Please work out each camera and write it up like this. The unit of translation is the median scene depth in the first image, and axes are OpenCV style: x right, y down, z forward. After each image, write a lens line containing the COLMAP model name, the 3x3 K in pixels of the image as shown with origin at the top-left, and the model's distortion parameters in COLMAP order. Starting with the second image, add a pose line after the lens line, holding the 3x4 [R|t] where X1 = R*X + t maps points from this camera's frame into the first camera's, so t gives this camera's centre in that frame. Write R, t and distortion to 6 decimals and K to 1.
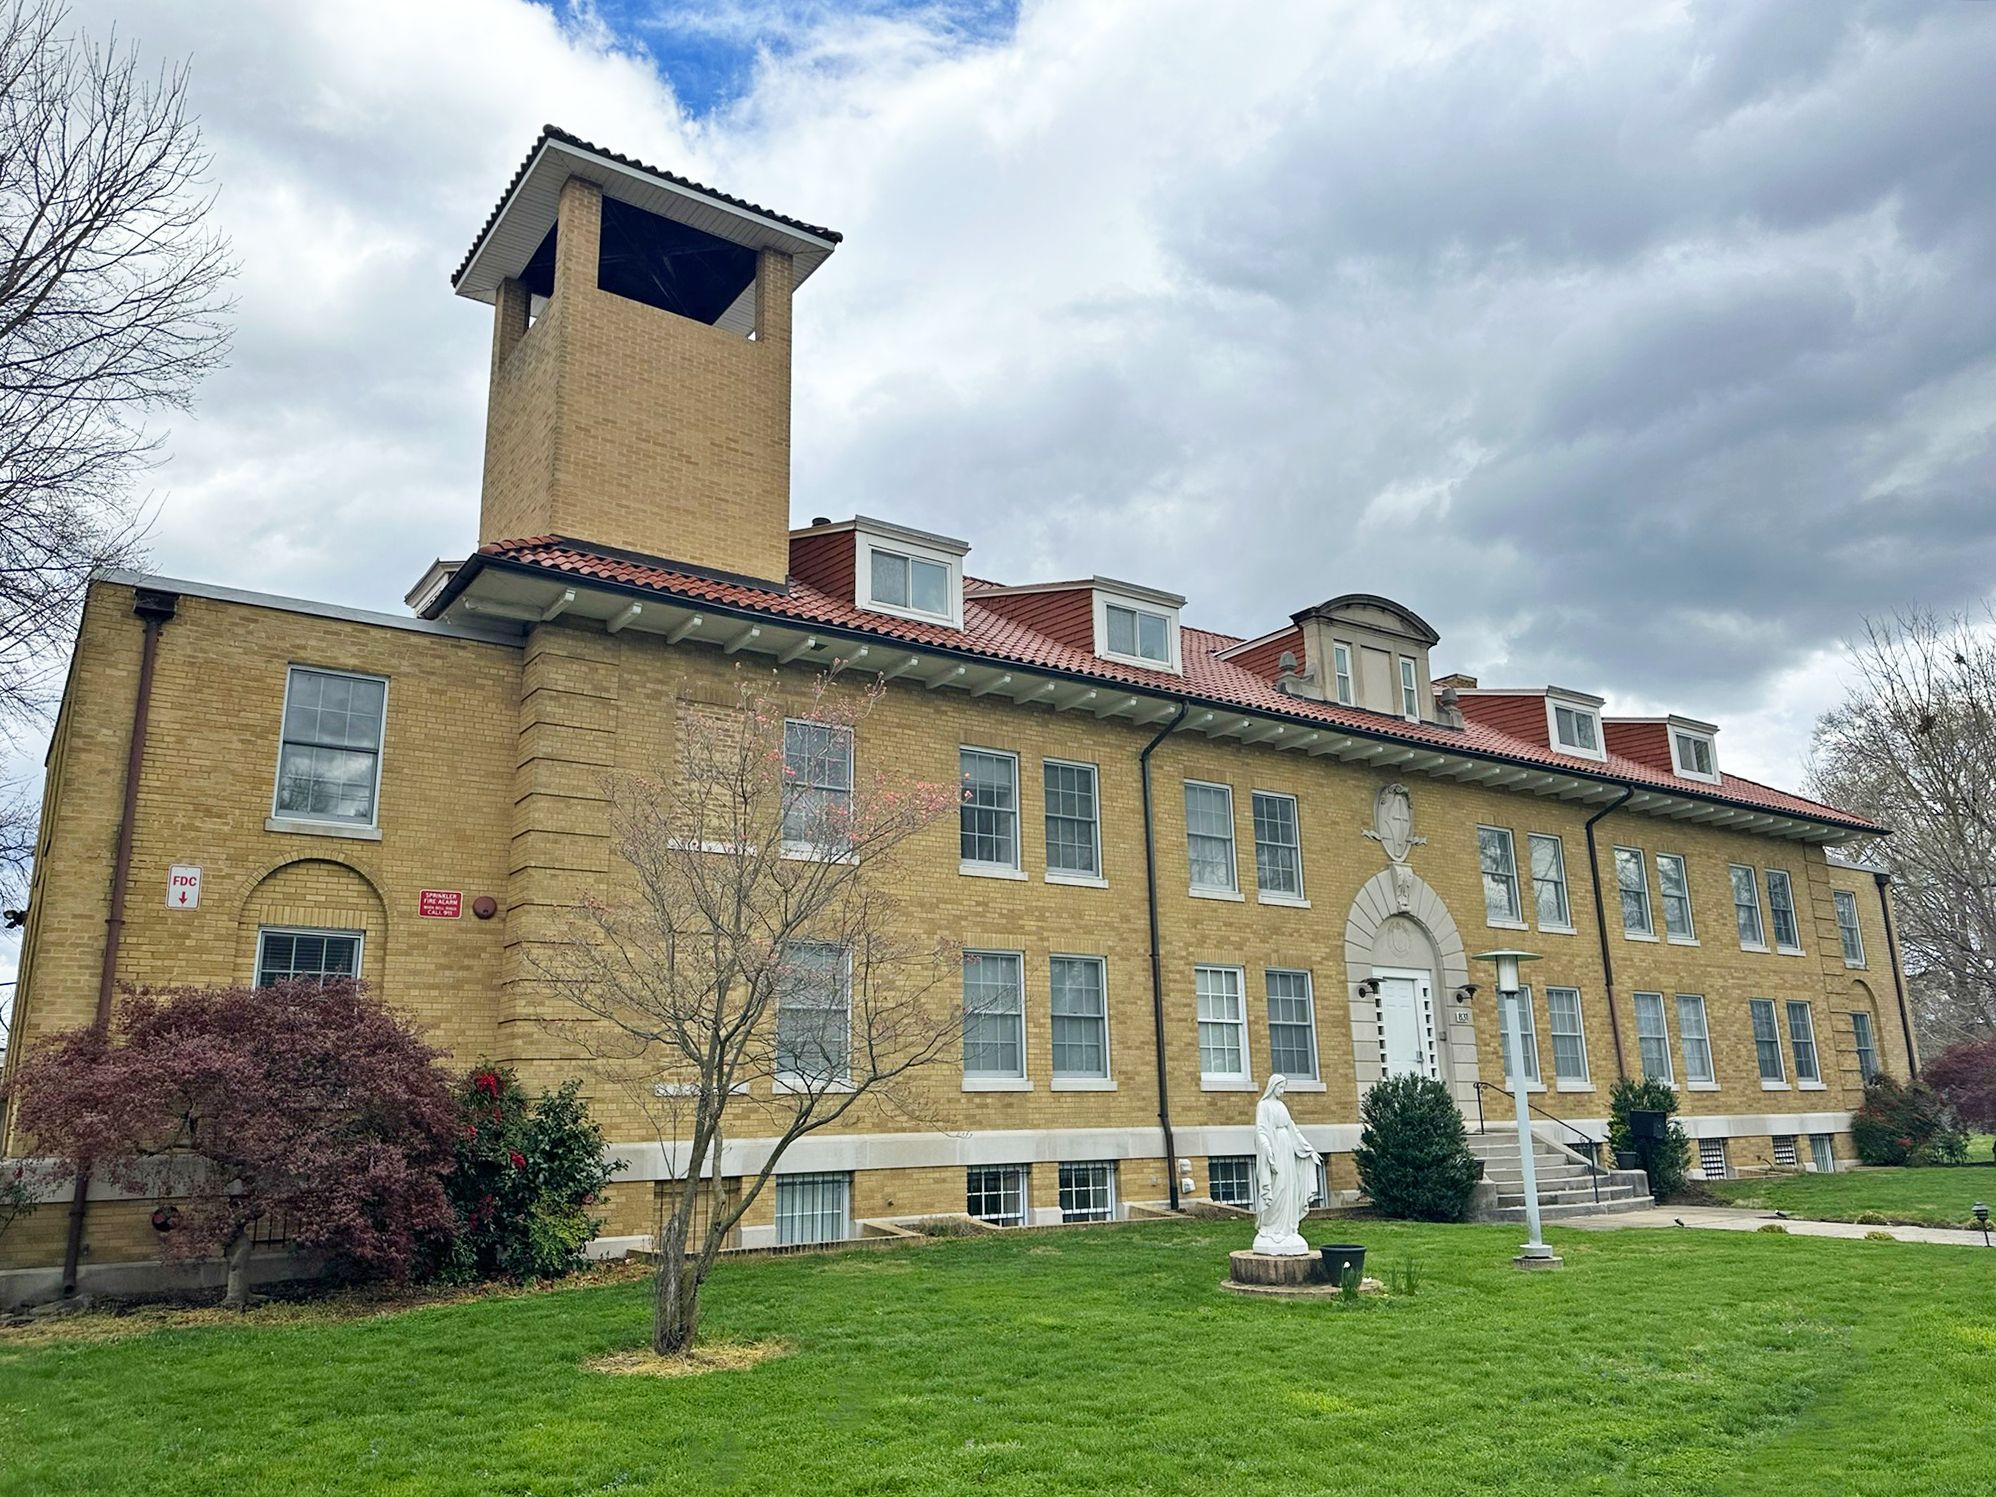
lens RADIAL K [[1414.3, 0, 994.6], [0, 1414.3, 738.1], [0, 0, 1]] dist [0.084831, -0.123782]
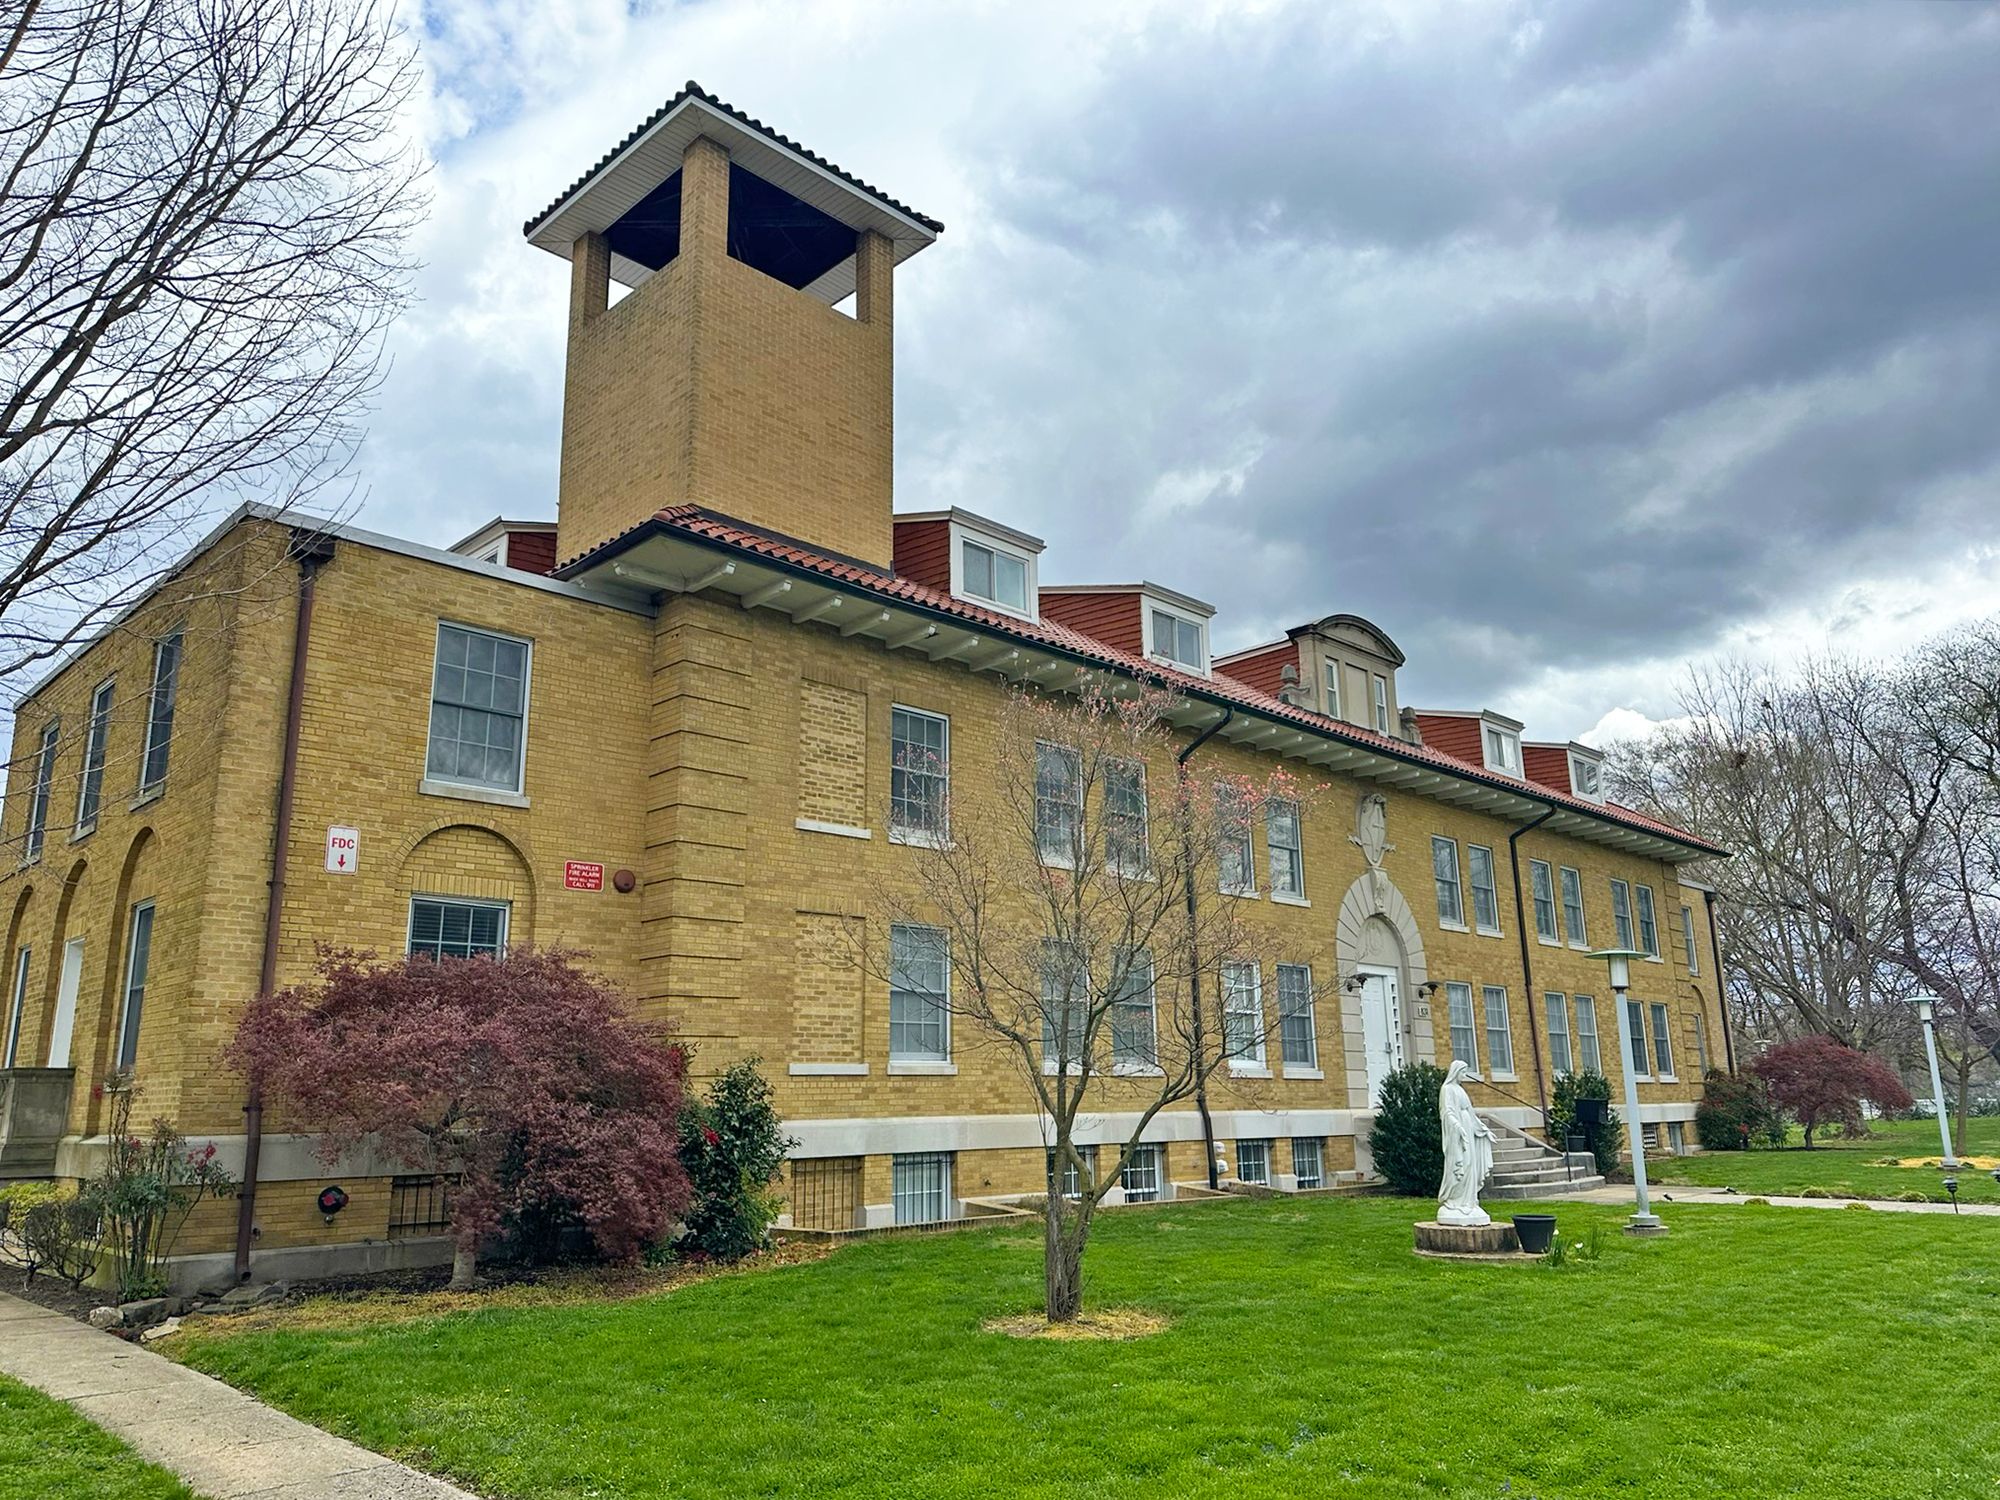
lens RADIAL K [[1393.3, 0, 991.3], [0, 1393.3, 754.5], [0, 0, 1]] dist [0.115486, -0.204728]
pose [[0.984453, 0.045966, 0.169526, -0.245820], [-0.047972, 0.998819, 0.007751, 0.011116], [-0.168969, -0.015763, 0.985495, 0.010531]]
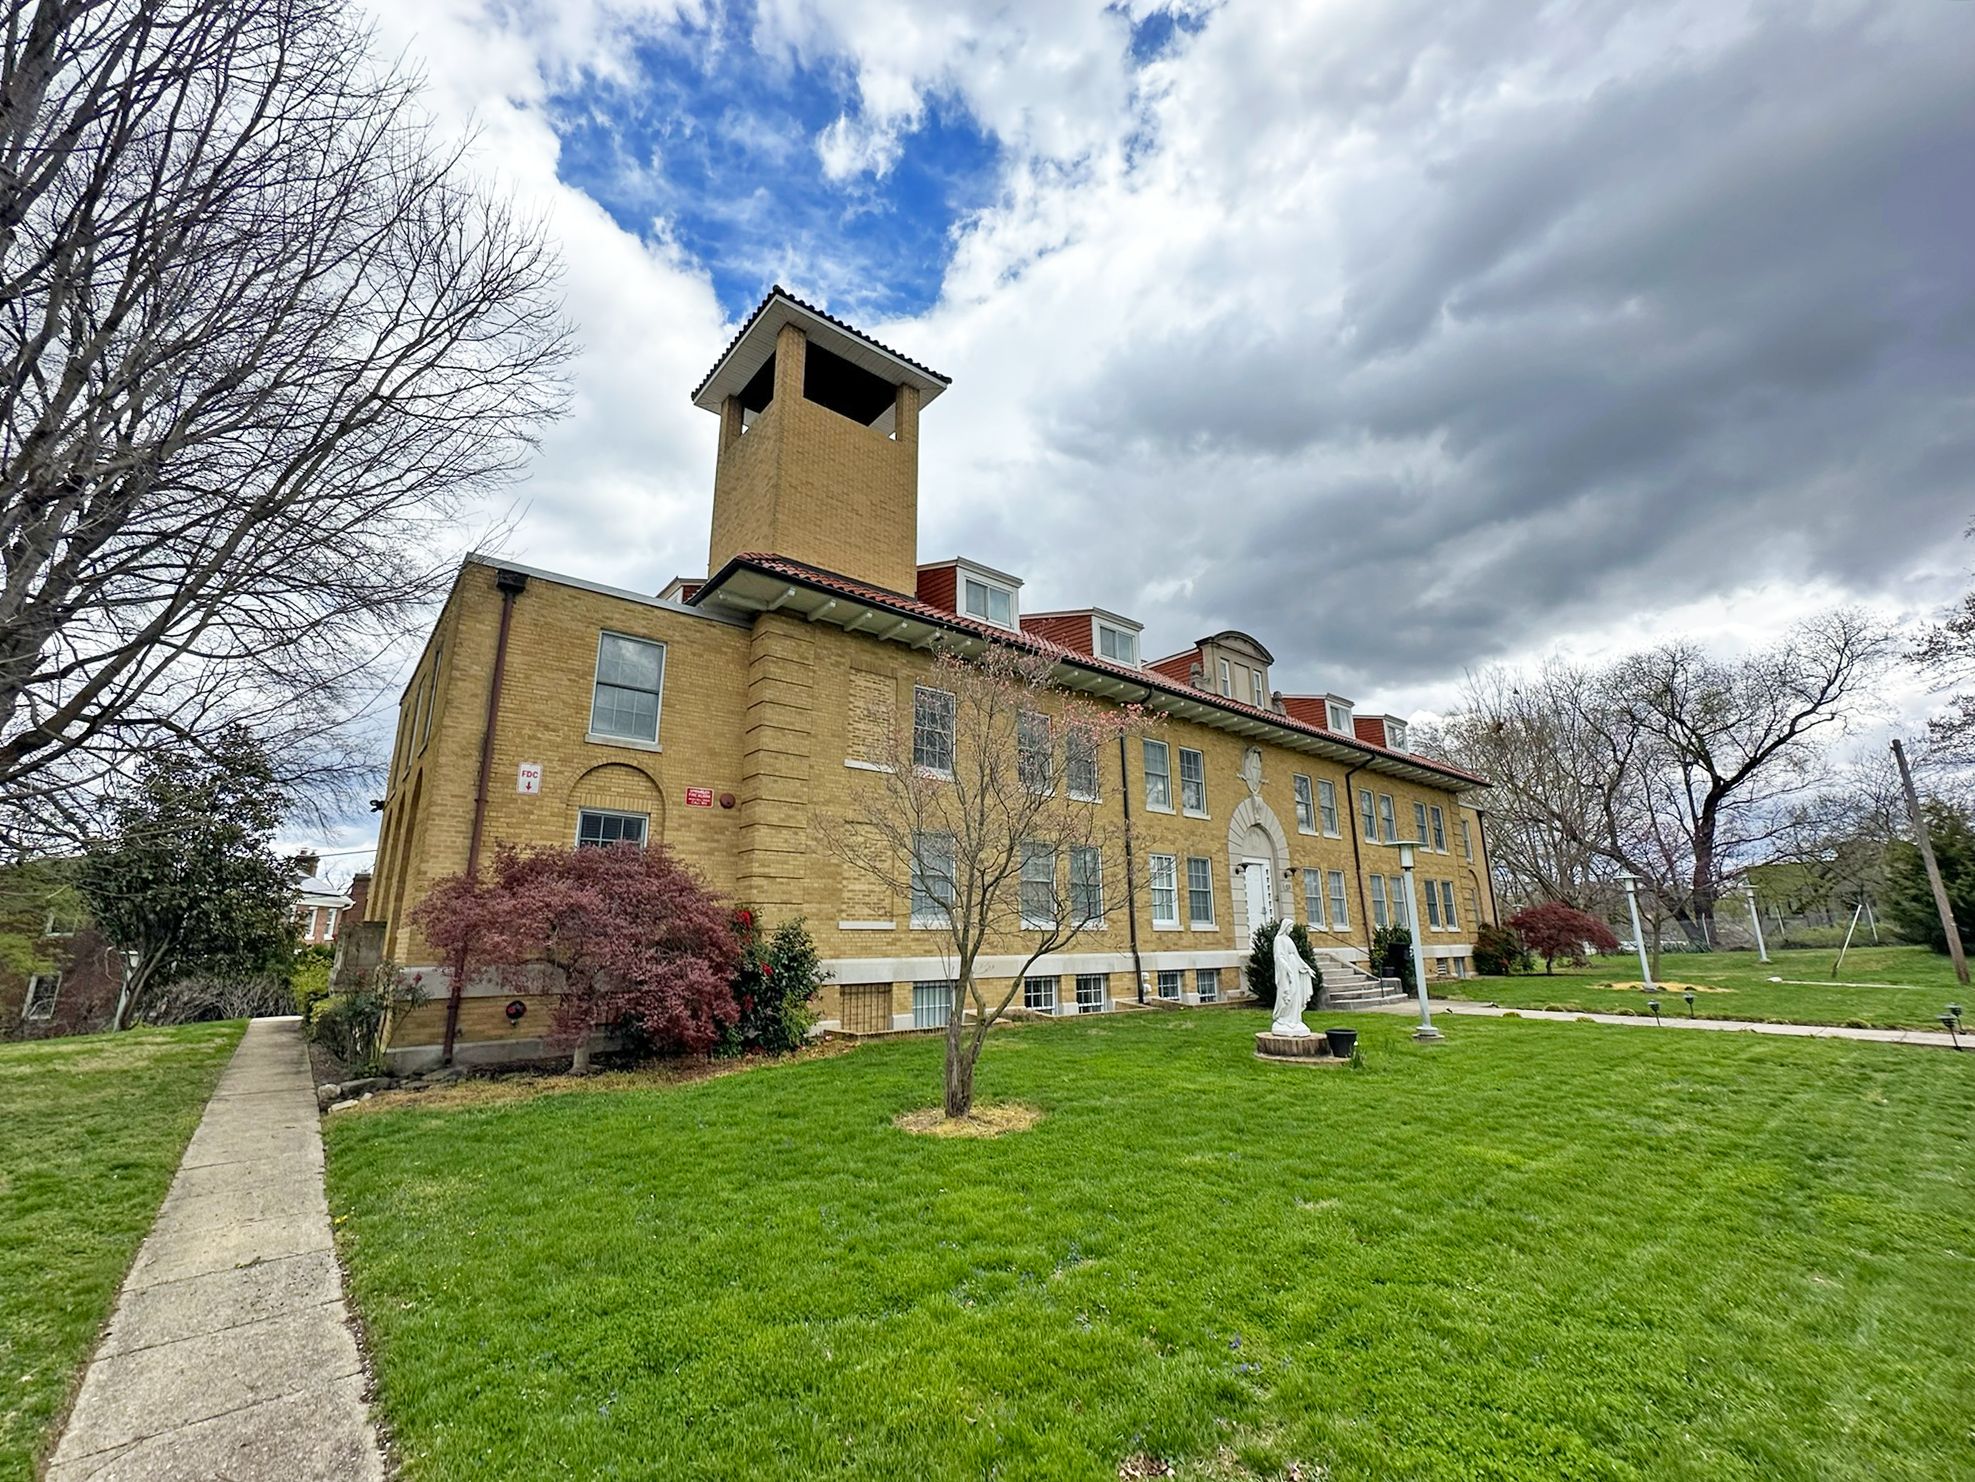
lens RADIAL K [[808.5, 0, 987.5], [0, 808.5, 741.0], [0, 0, 1]] dist [-0.000566, -0.017757]
pose [[0.995697, 0.030017, 0.087674, -0.145289], [-0.030987, 0.999473, 0.009721, 0.035627], [-0.087336, -0.012396, 0.996102, 0.126370]]
